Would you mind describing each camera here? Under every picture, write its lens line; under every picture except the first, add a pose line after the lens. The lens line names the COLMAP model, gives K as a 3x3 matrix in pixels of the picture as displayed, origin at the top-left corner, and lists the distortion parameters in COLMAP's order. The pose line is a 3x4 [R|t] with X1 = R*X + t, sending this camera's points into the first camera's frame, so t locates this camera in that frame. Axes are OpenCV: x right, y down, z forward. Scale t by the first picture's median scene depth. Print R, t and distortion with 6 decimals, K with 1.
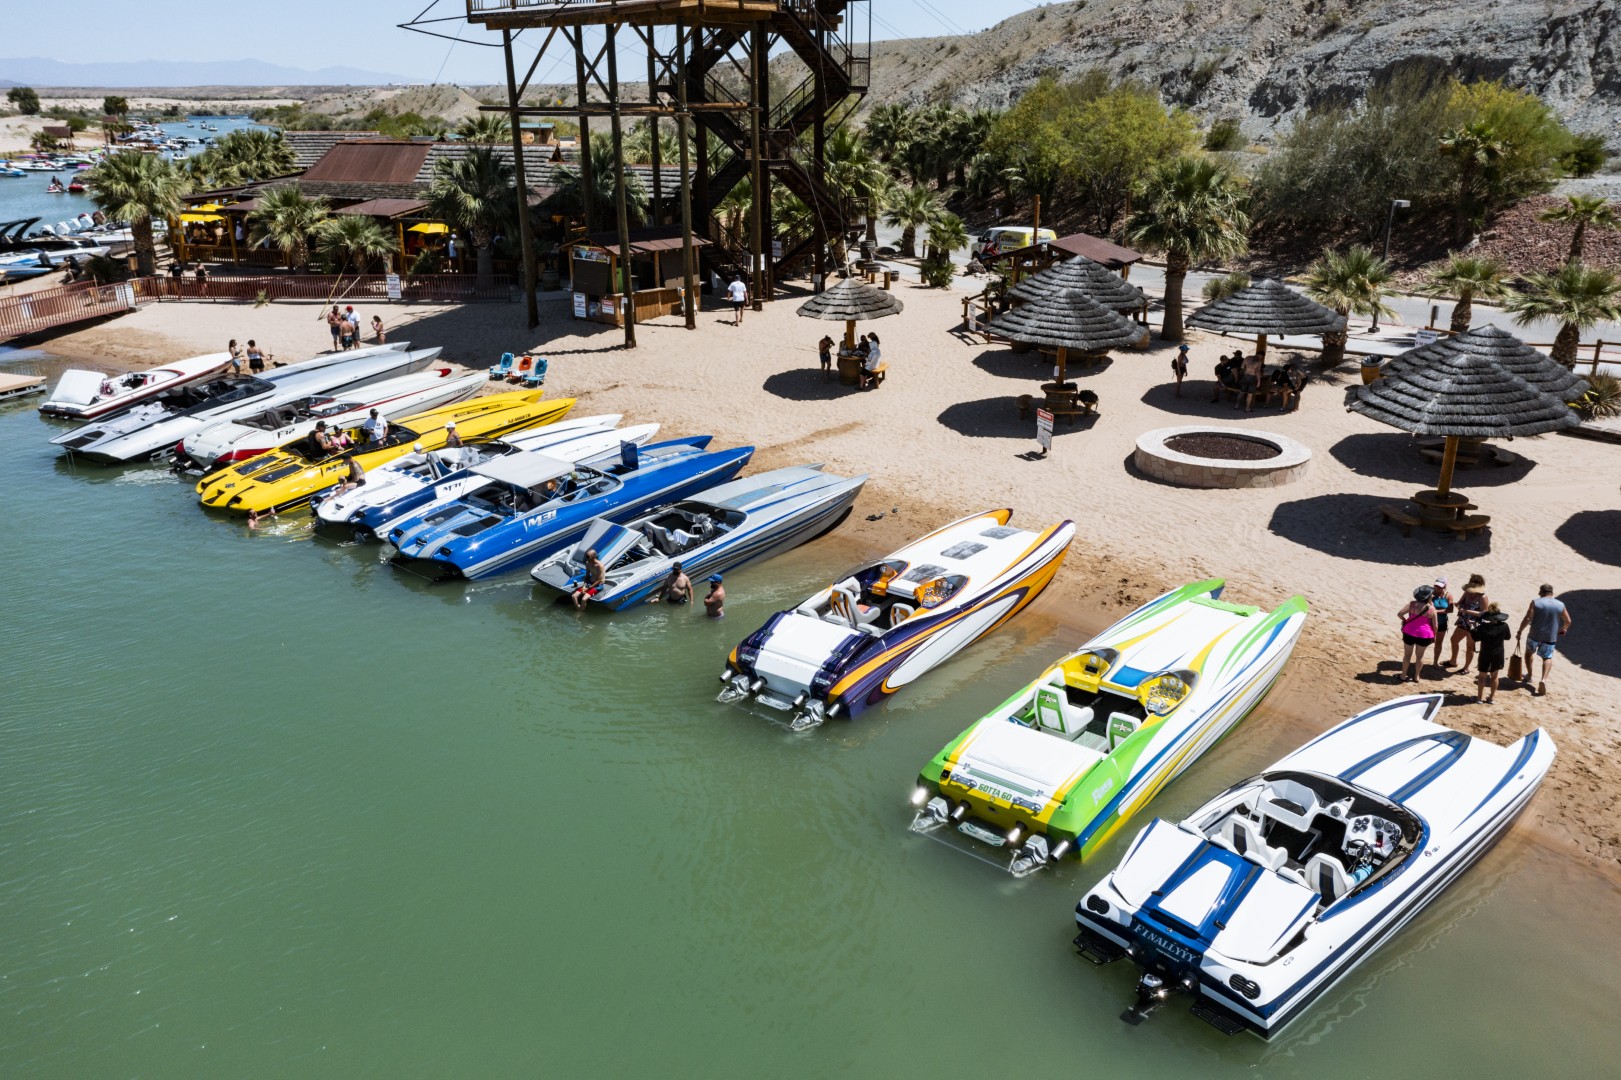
lens RADIAL K [[1255.9, 0, 810.9], [0, 1255.9, 553.8], [0, 0, 1]] dist [0.007375, 0.002326]
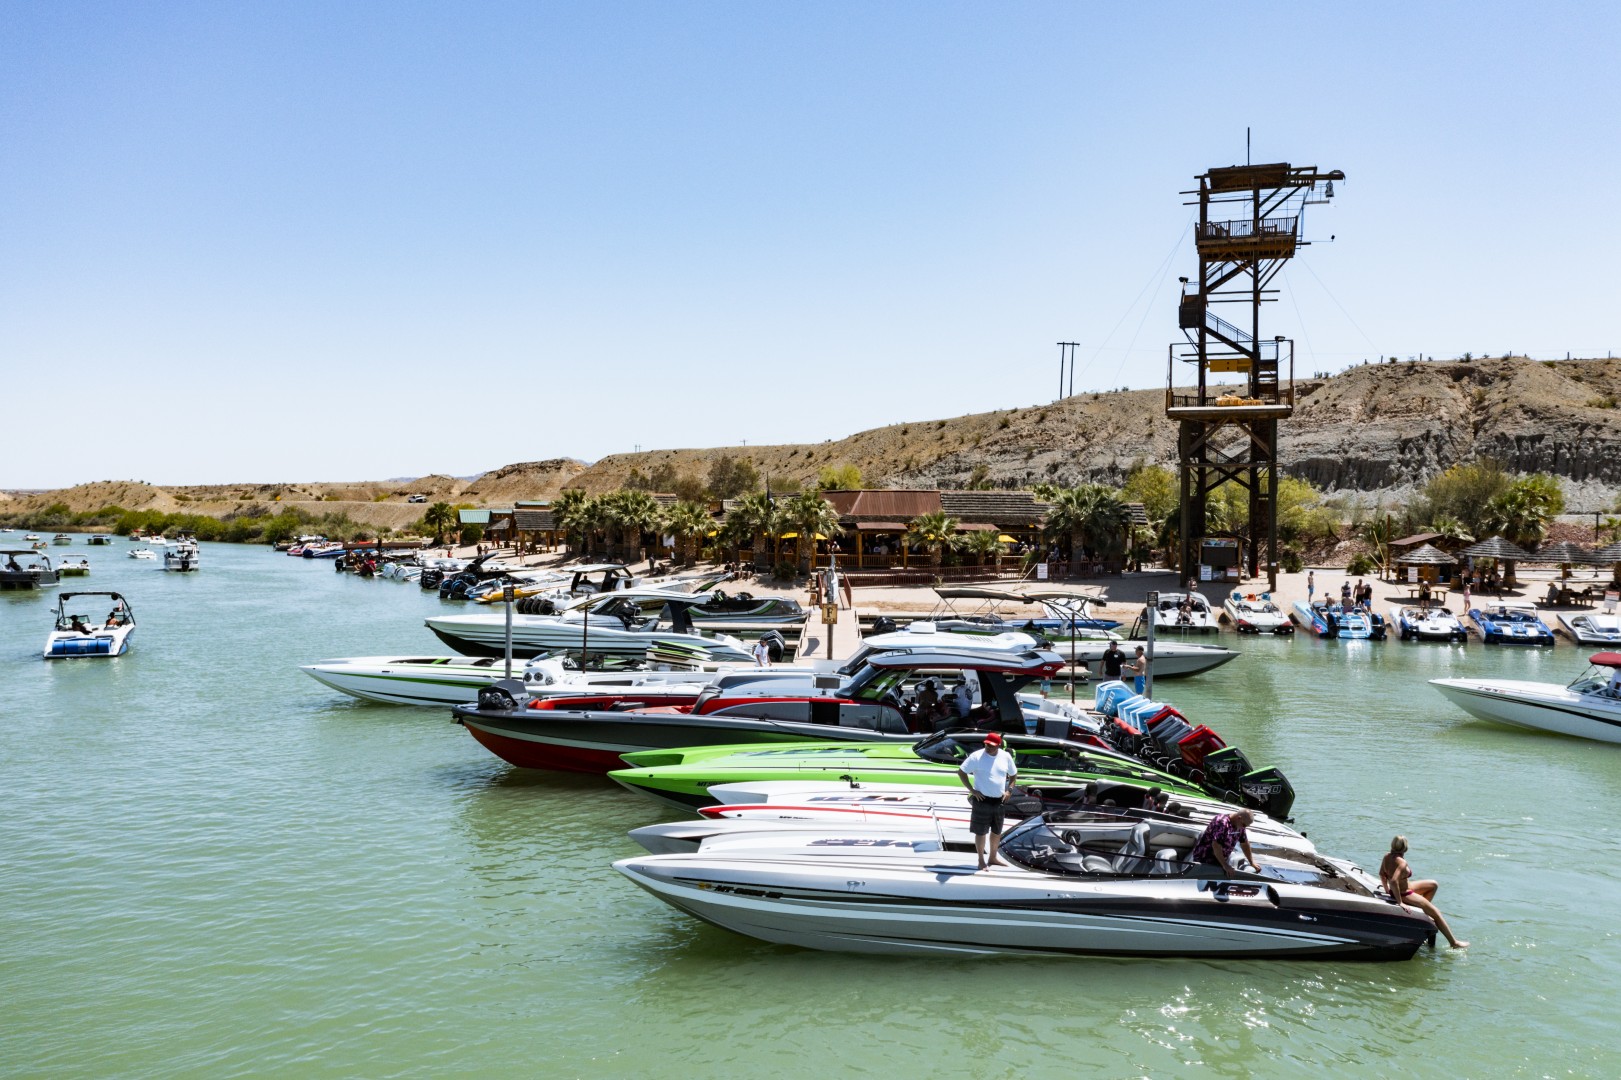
lens RADIAL K [[1267.6, 0, 812.5], [0, 1267.6, 547.3], [0, 0, 1]] dist [0.008655, 0.000548]
pose [[0.937012, -0.000848, 0.349296, -0.759192], [0.109951, 0.949878, -0.292647, 0.122565], [-0.331541, 0.312619, 0.890140, -0.199660]]
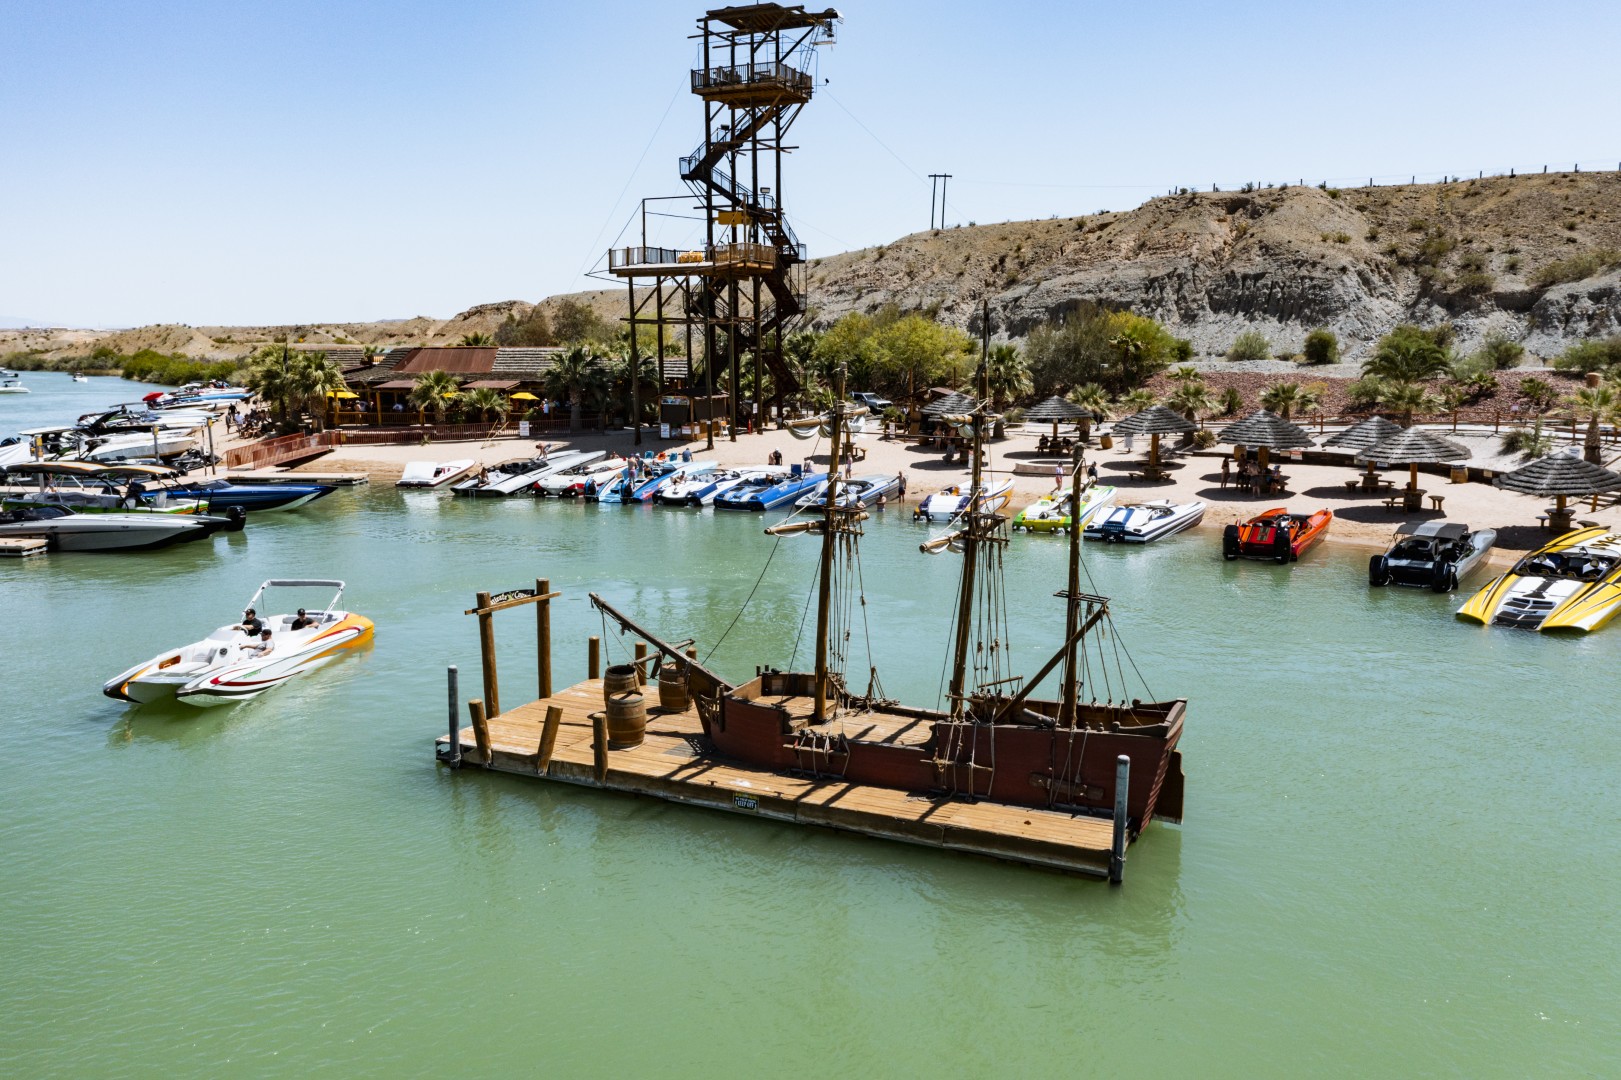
lens RADIAL K [[1255.9, 0, 810.9], [0, 1255.9, 553.8], [0, 0, 1]] dist [0.007375, 0.002326]
pose [[0.968658, -0.043410, 0.244577, -0.250803], [0.086478, 0.981950, -0.168213, 0.161525], [-0.232860, 0.184092, 0.954928, -0.383534]]
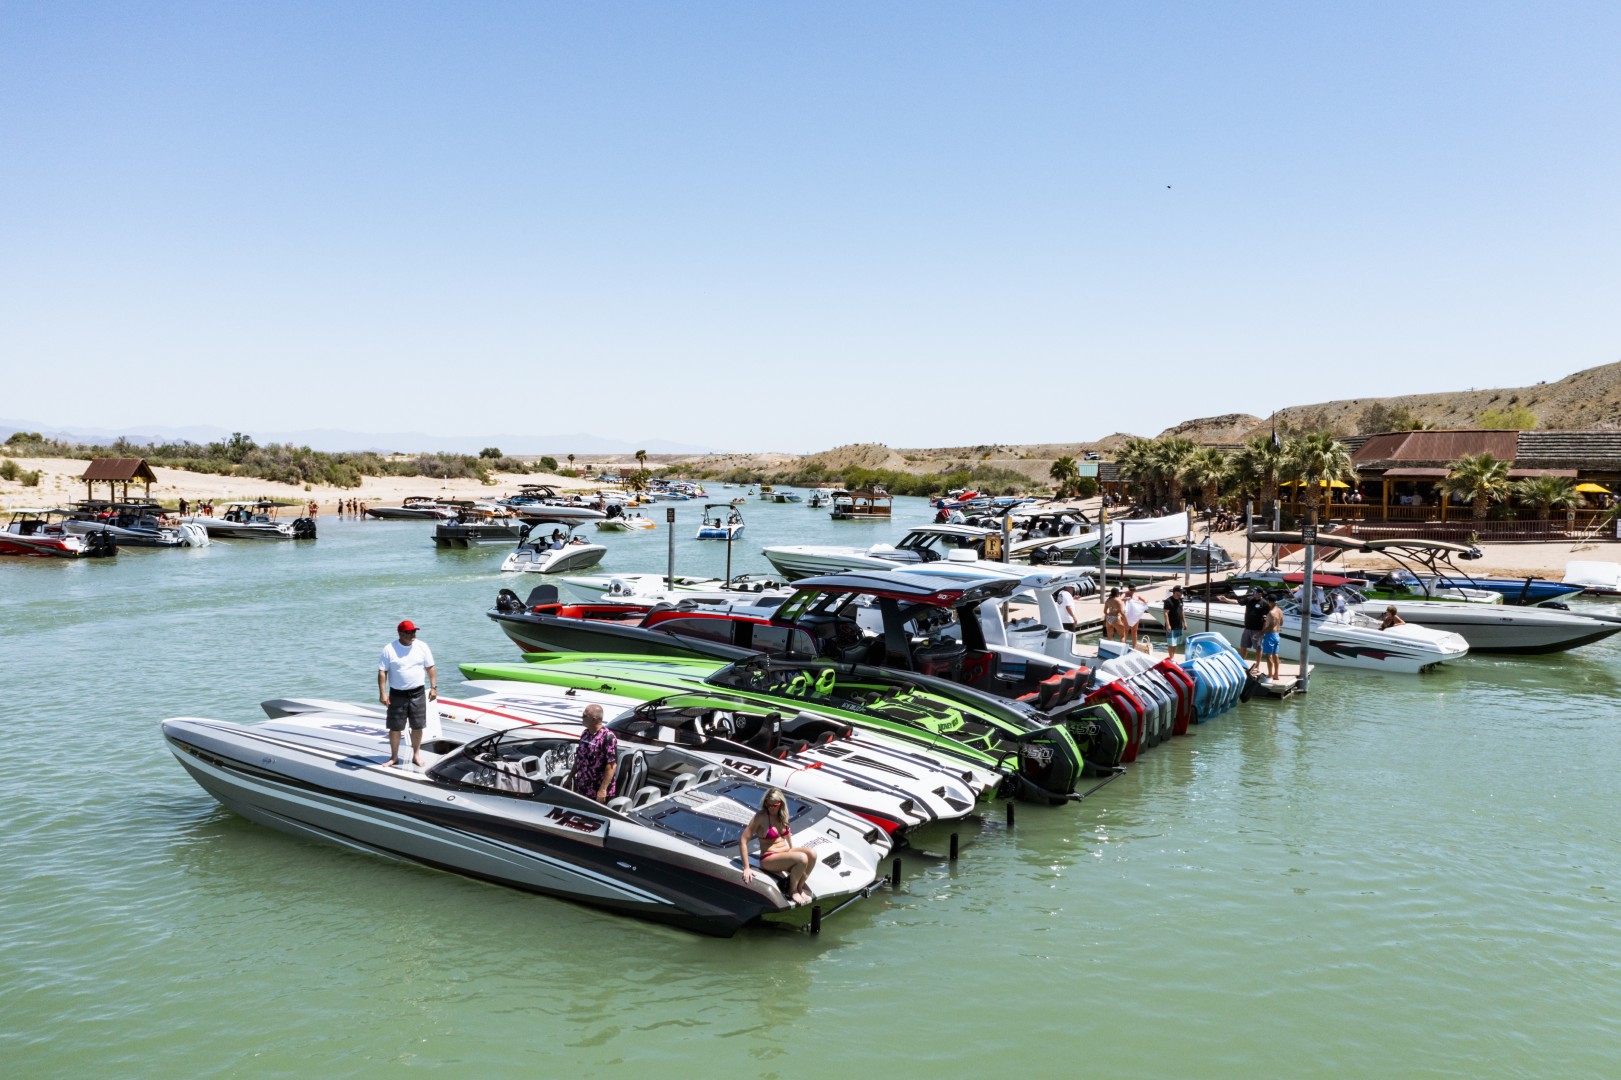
lens RADIAL K [[1264.2, 0, 810.5], [0, 1264.2, 540.0], [0, 0, 1]] dist [-0.002571, 0.004894]
pose [[0.976539, 0.020379, -0.214374, -0.555332], [-0.080947, 0.957240, -0.277741, 0.131273], [0.199548, 0.288578, 0.936431, -0.189816]]
